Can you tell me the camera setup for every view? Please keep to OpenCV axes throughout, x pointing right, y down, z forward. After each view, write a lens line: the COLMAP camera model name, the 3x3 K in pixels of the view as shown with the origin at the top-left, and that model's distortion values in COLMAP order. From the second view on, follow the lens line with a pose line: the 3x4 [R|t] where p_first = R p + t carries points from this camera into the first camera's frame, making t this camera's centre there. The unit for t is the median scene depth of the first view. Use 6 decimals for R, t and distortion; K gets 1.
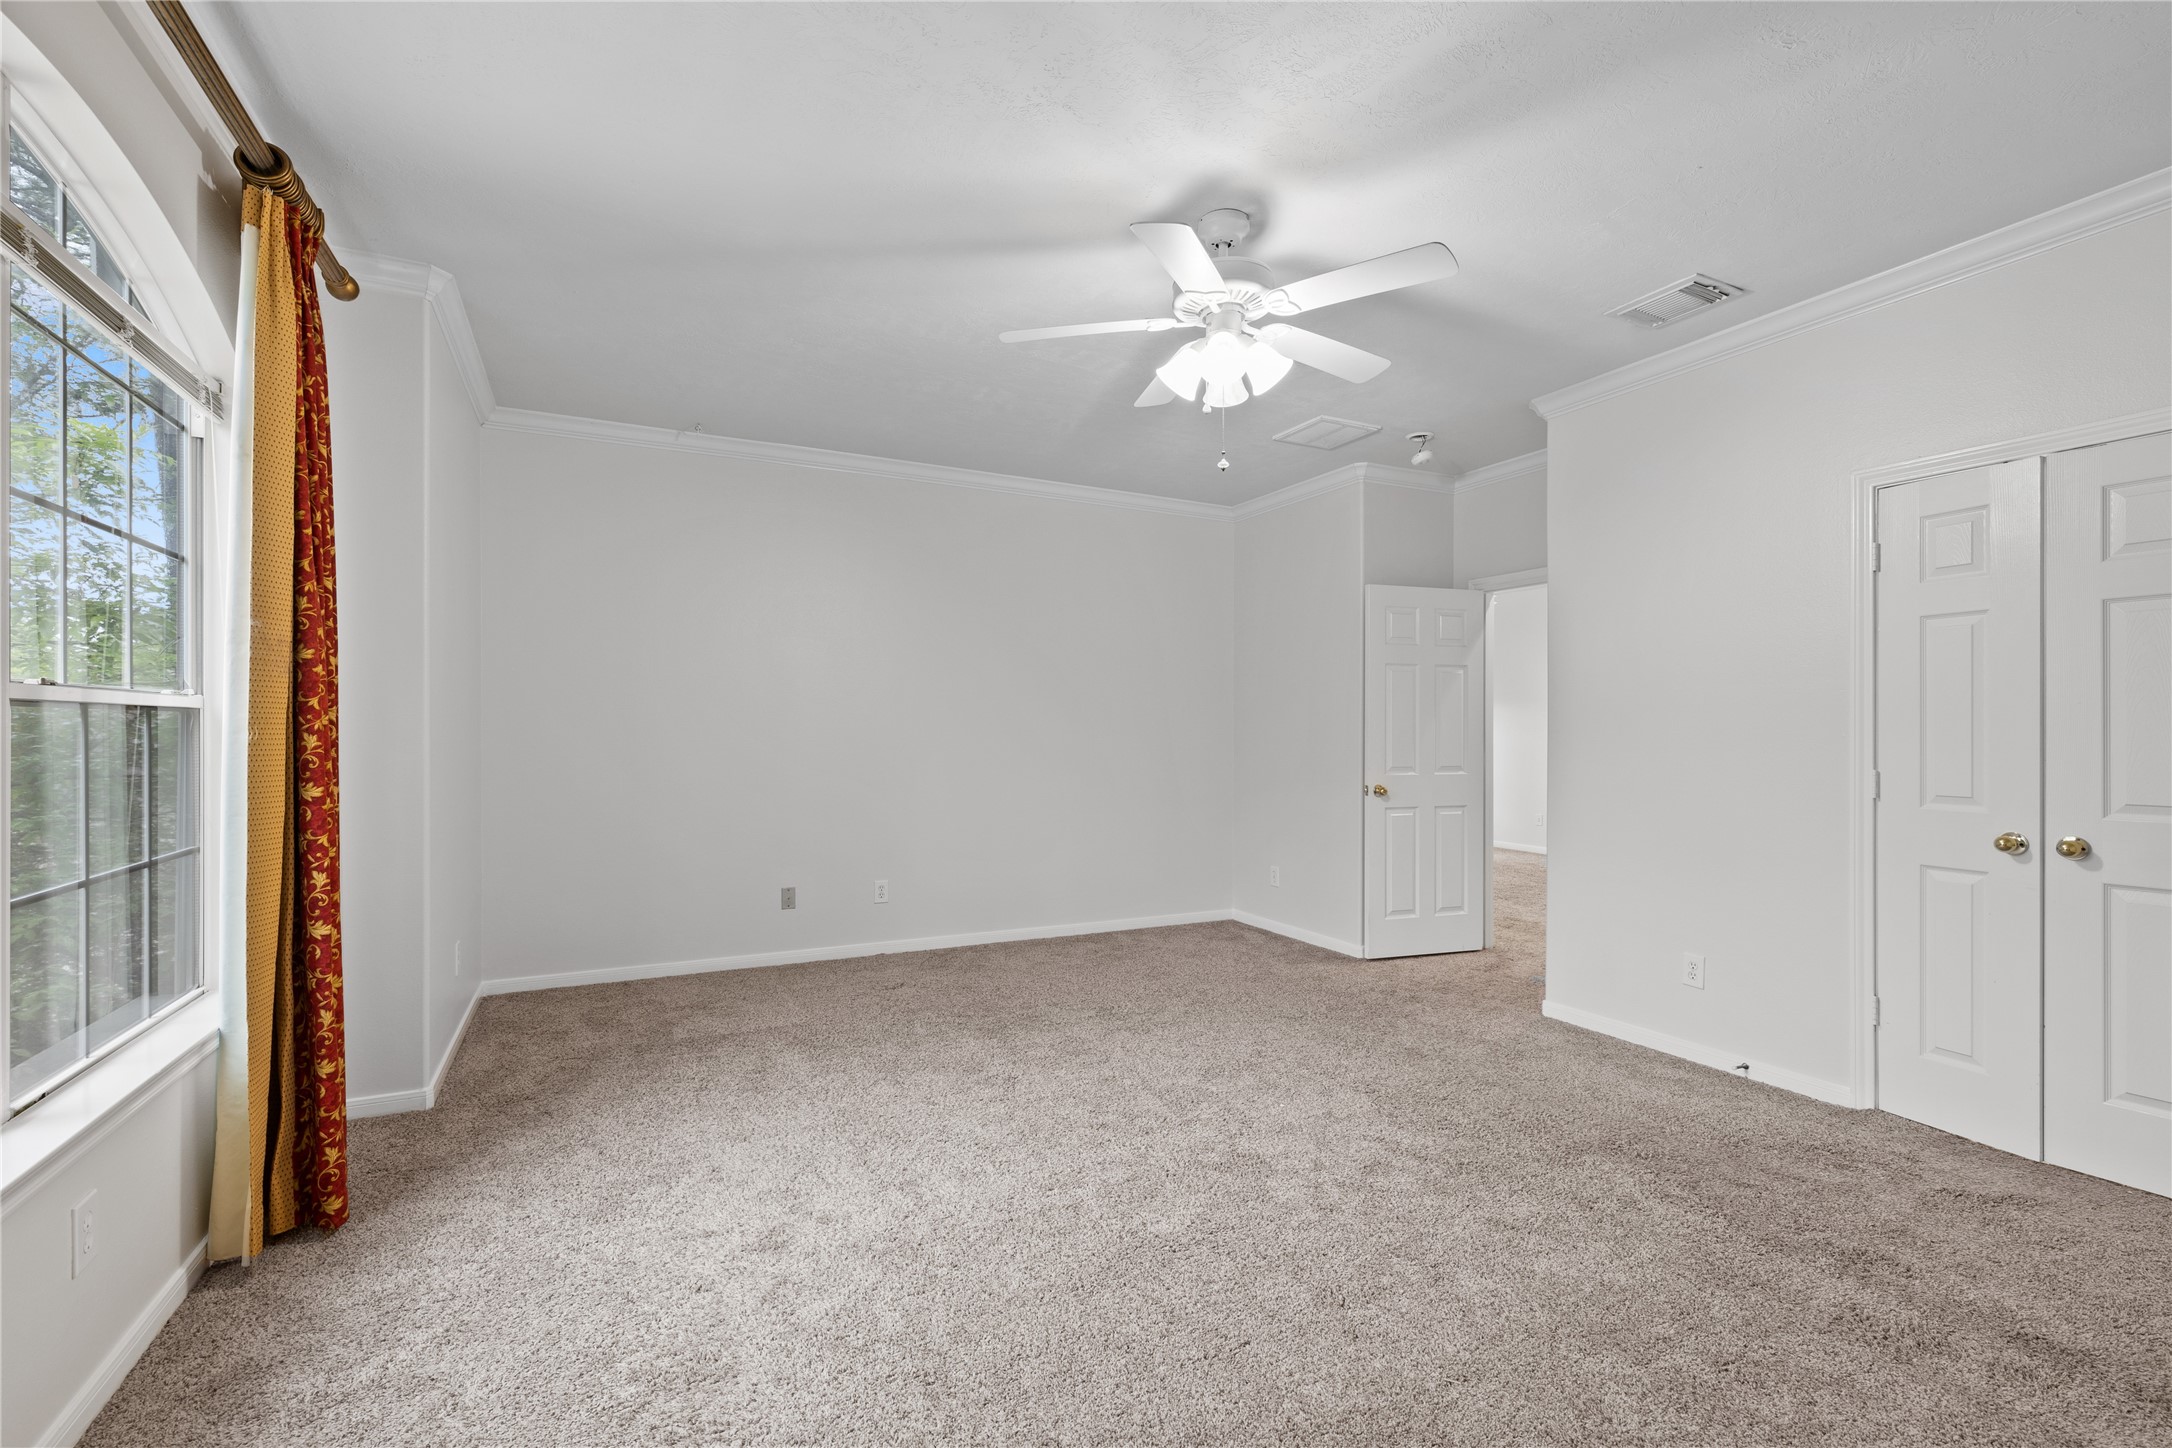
lens RADIAL K [[918.0, 0, 1089.2], [0, 918.0, 729.9], [0, 0, 1]] dist [0.002044, 0.000434]
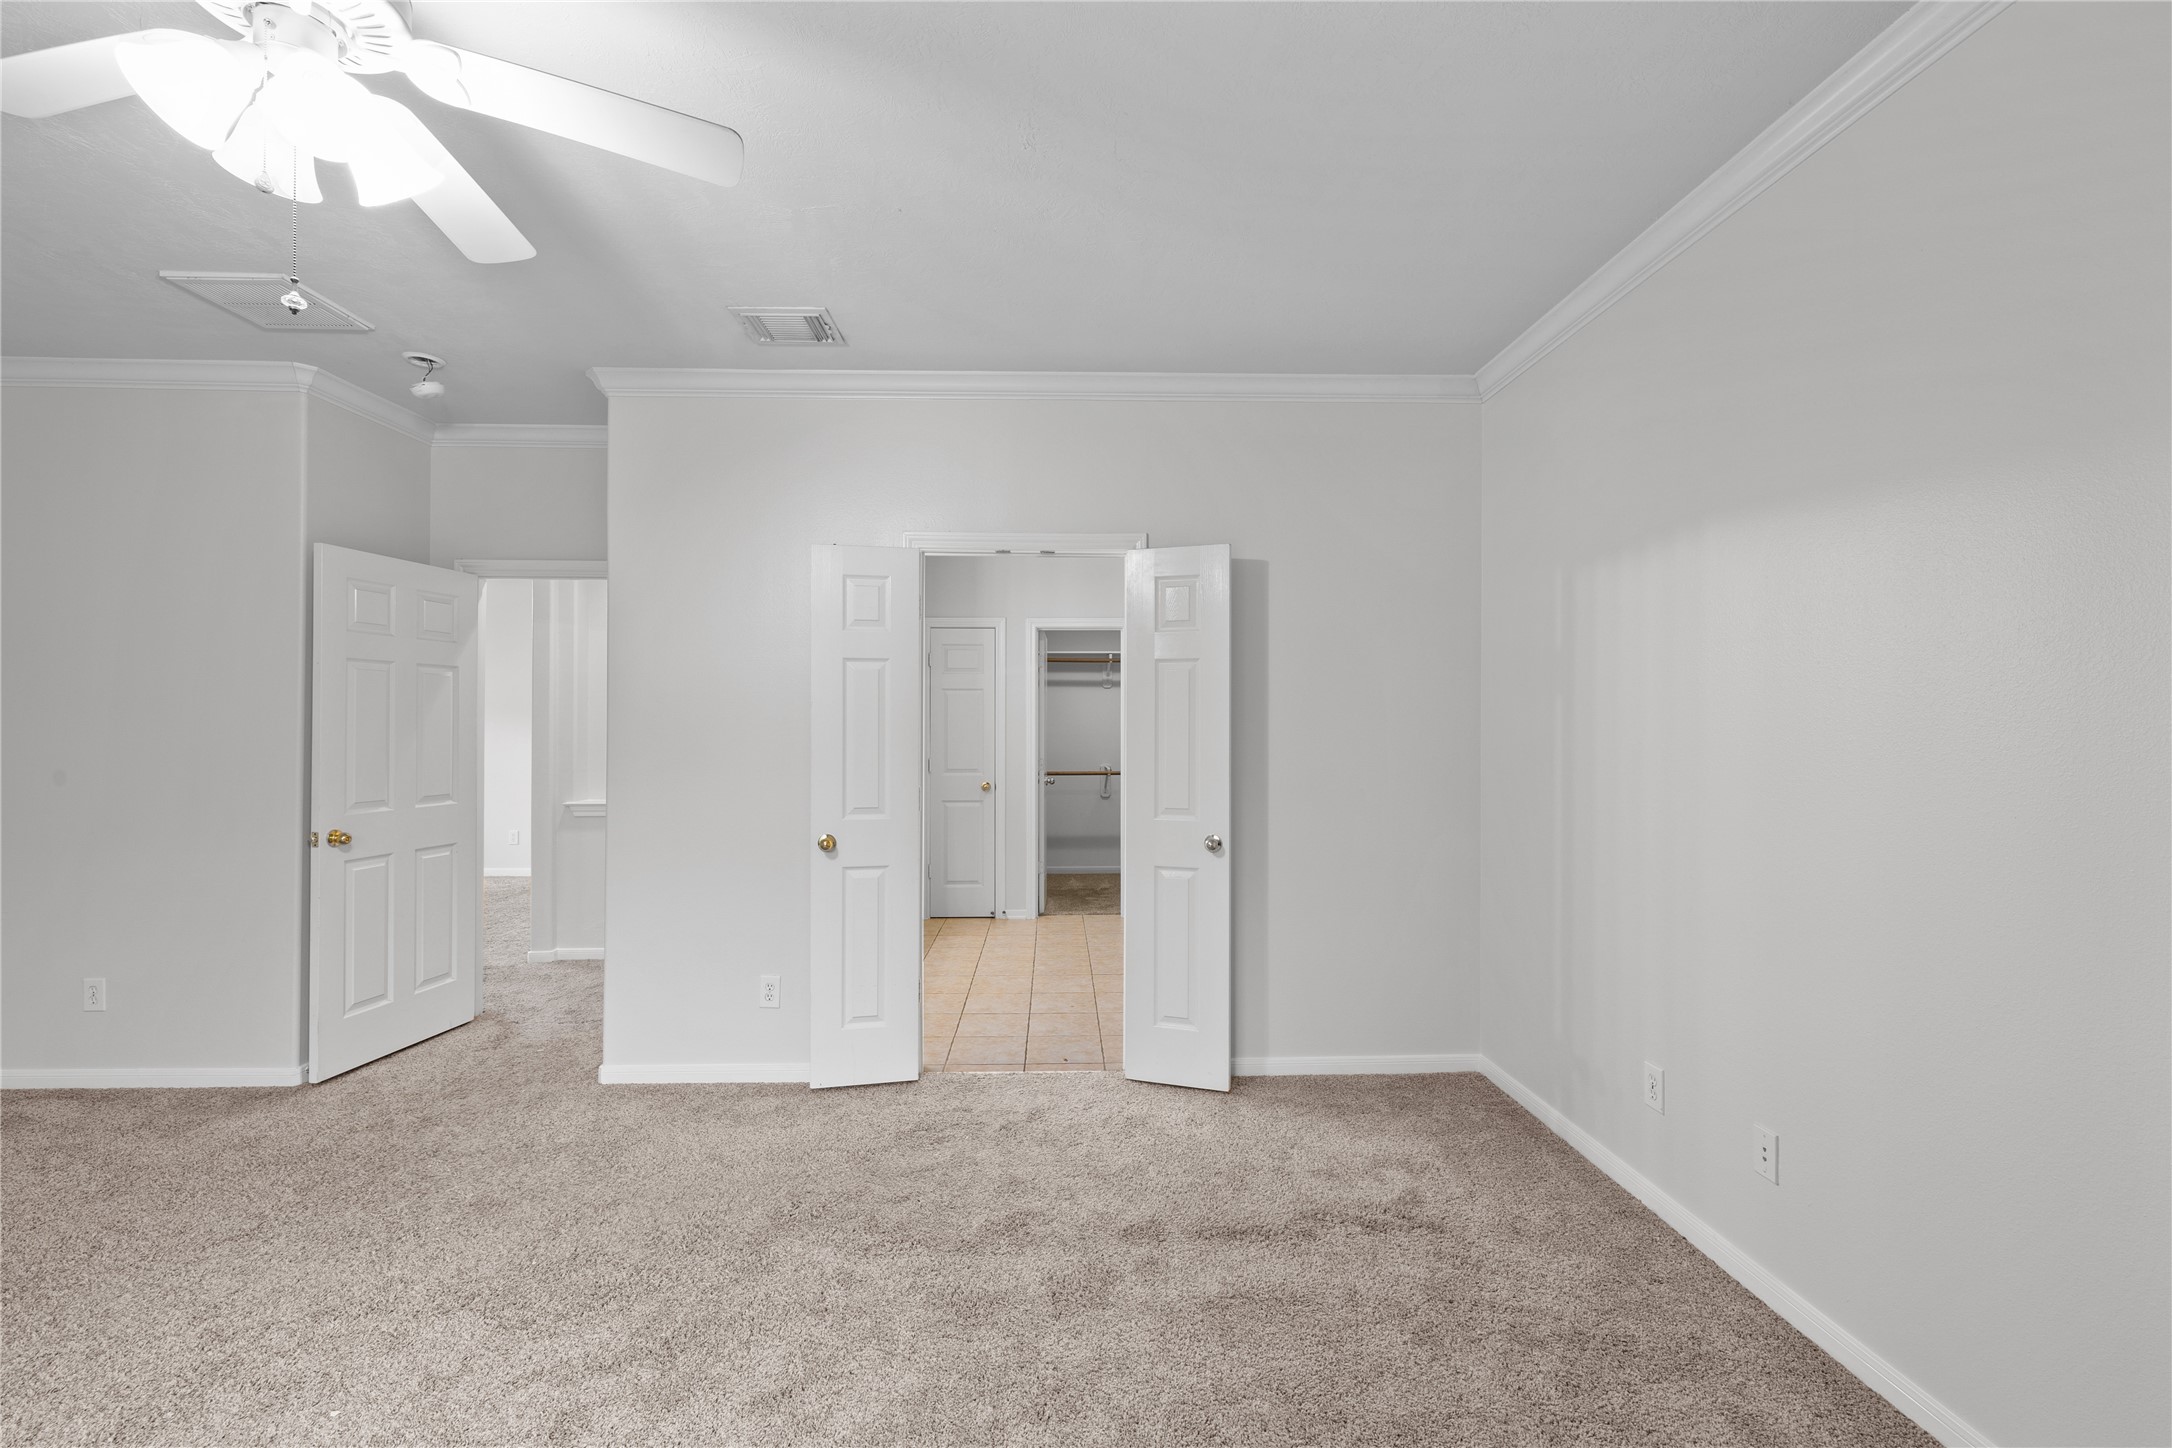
lens RADIAL K [[910.5, 0, 1088.4], [0, 910.5, 720.0], [0, 0, 1]] dist [0.001398, 0.000067]
pose [[0.432548, 0.007535, 0.901579, -0.085044], [-0.002916, 0.999972, -0.006958, -0.027453], [-0.901606, 0.000380, 0.432558, 0.228067]]
